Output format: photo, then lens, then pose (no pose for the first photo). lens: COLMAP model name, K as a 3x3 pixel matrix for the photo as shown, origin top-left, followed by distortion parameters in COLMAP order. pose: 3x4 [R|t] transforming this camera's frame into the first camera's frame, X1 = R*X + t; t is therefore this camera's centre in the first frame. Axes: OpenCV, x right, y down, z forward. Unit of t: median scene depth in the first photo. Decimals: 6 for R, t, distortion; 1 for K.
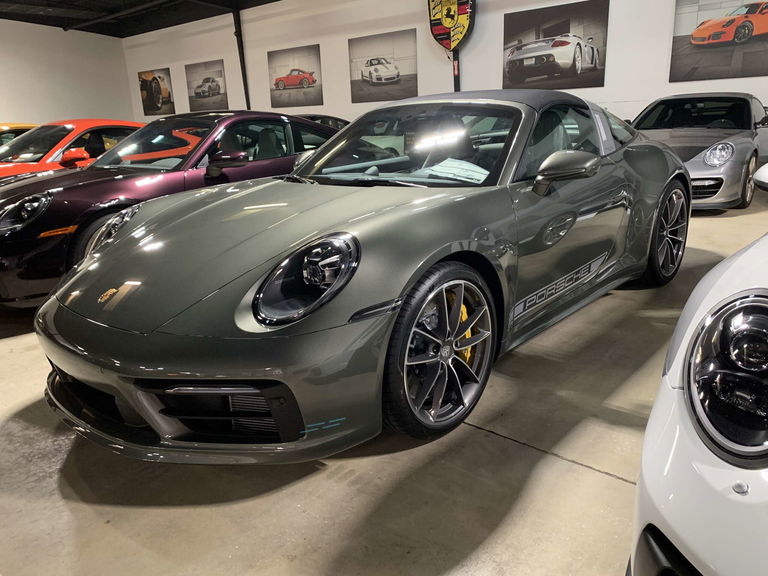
lens RADIAL K [[622.9, 0, 384.0], [0, 622.9, 288.0], [0, 0, 1]] dist [0.009002, -0.011891]
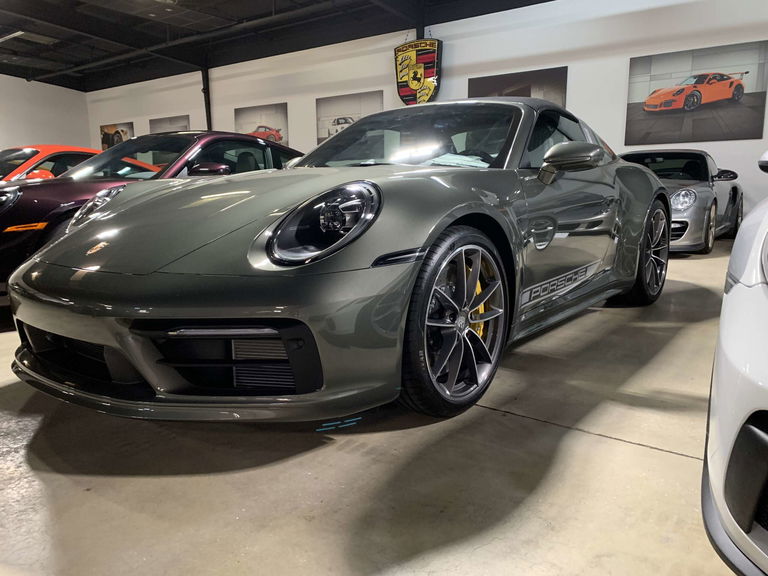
lens RADIAL K [[622.9, 0, 384.0], [0, 622.9, 288.0], [0, 0, 1]] dist [0.009002, -0.011891]
pose [[0.997078, 0.024257, 0.072435, -0.063663], [-0.016077, 0.993640, -0.111448, 0.115401], [-0.074678, 0.109958, 0.991127, 0.050993]]
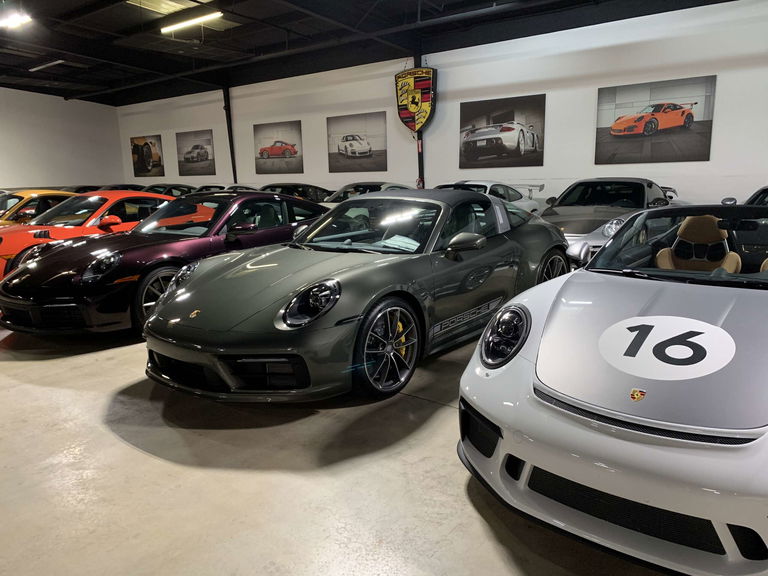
lens RADIAL K [[622.9, 0, 384.0], [0, 622.9, 288.0], [0, 0, 1]] dist [0.009002, -0.011891]
pose [[0.998994, 0.011046, 0.043461, 0.005840], [-0.007067, 0.995856, -0.090664, 0.066993], [-0.044283, 0.090266, 0.994933, -0.541866]]
